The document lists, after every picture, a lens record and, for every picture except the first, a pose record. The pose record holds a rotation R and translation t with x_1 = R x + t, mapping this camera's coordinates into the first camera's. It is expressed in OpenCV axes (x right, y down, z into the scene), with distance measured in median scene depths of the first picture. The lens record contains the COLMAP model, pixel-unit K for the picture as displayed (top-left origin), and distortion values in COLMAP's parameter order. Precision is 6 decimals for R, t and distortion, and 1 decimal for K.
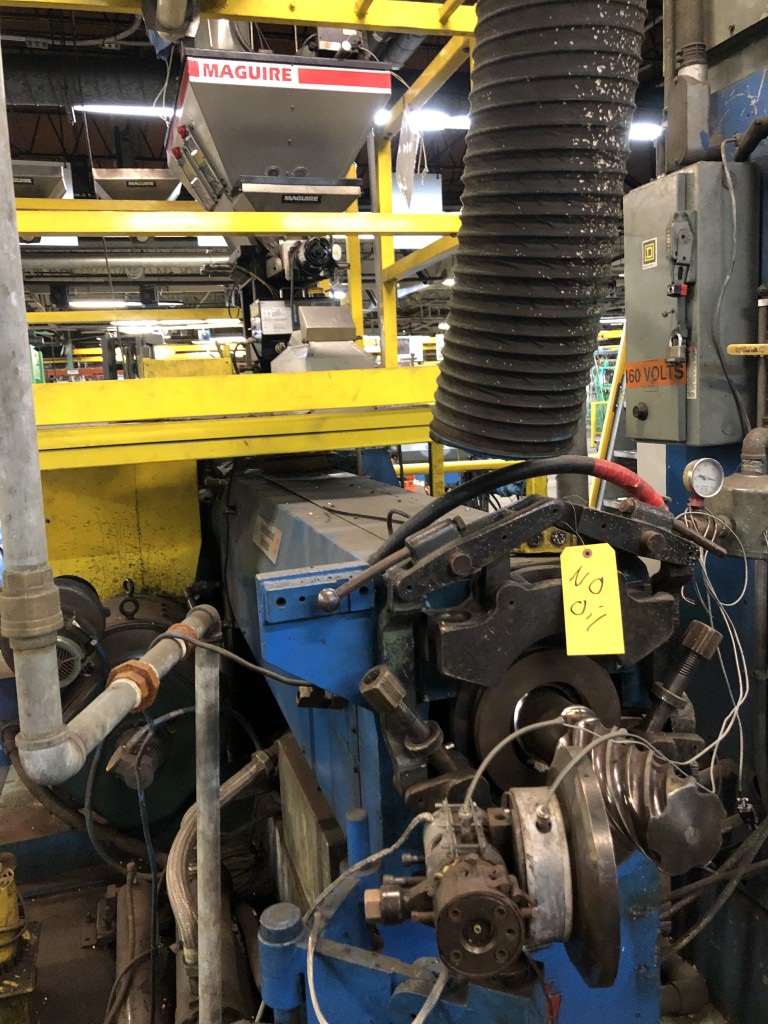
lens RADIAL K [[848.5, 0, 383.0], [0, 848.5, 506.4], [0, 0, 1]] dist [-0.003763, -0.003615]
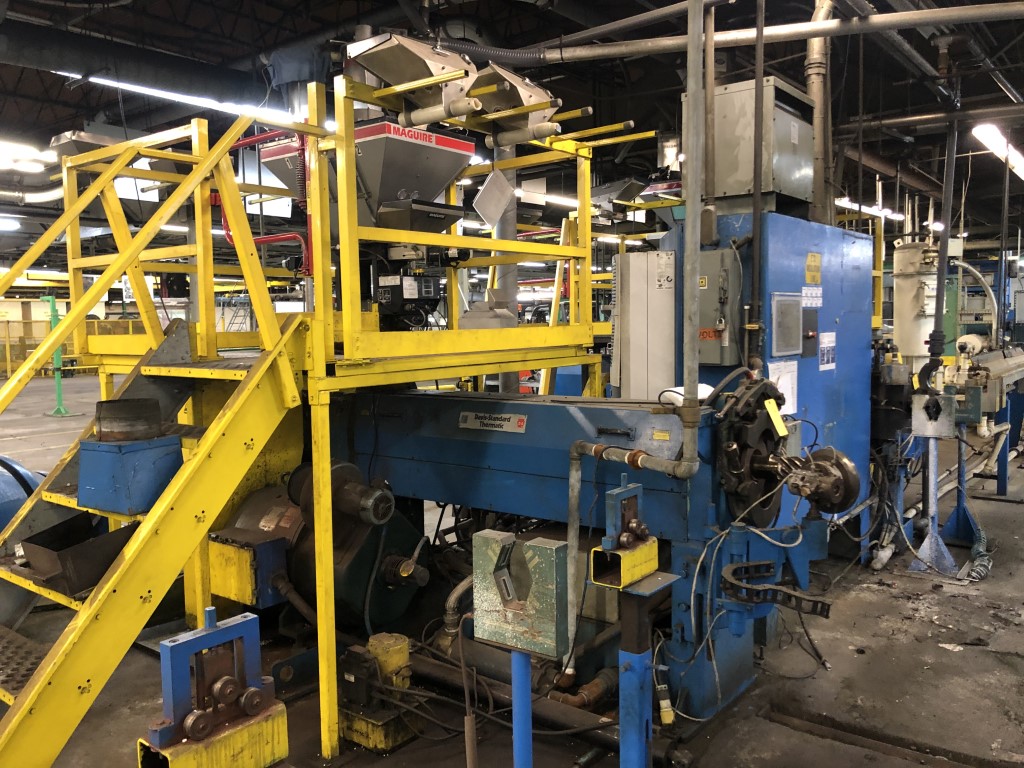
lens RADIAL K [[848.5, 0, 514.3], [0, 848.5, 386.6], [0, 0, 1]] dist [-0.003763, -0.003615]
pose [[0.819139, -0.008222, 0.573536, -1.420430], [0.052535, 0.996770, -0.060742, 0.093801], [-0.571184, 0.079887, 0.816925, -0.556366]]
